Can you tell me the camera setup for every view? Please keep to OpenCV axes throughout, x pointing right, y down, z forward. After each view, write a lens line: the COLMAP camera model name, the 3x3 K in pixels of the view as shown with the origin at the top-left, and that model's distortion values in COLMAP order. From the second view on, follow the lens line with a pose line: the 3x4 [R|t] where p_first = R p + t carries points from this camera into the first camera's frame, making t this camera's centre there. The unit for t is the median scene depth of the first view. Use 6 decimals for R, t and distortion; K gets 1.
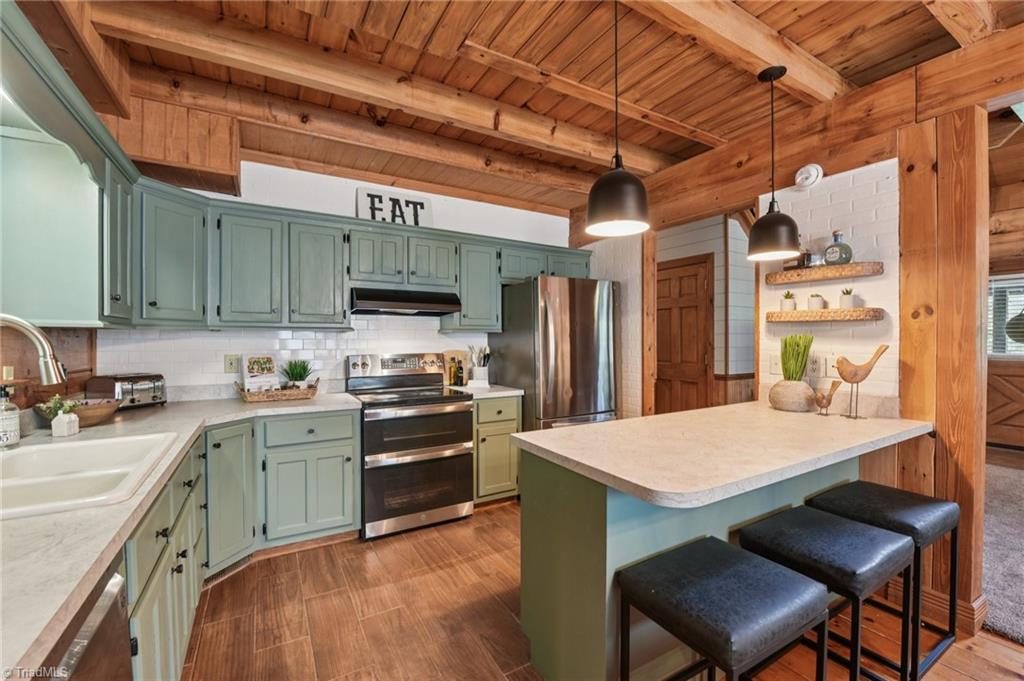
lens RADIAL K [[427.7, 0, 503.5], [0, 427.7, 342.6], [0, 0, 1]] dist [-0.020301, -0.000500]
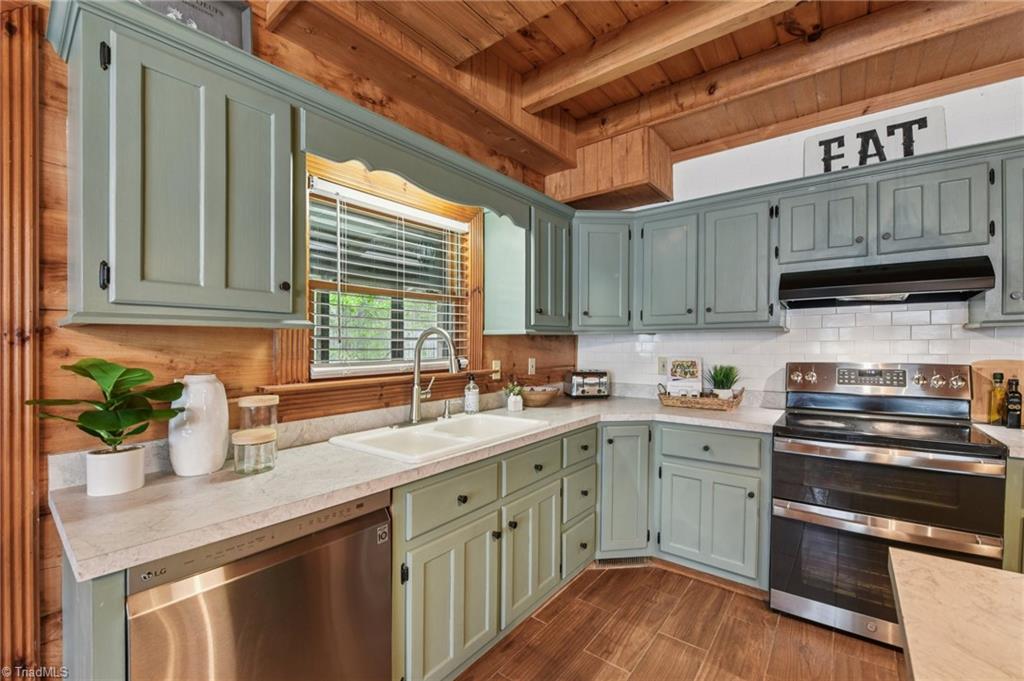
lens RADIAL K [[418.8, 0, 509.7], [0, 418.8, 347.6], [0, 0, 1]] dist [-0.022976, -0.000297]
pose [[0.369705, 0.007093, -0.929122, 0.165861], [-0.001318, 0.999974, 0.007110, -0.001446], [0.929148, -0.001404, 0.369705, 0.289447]]
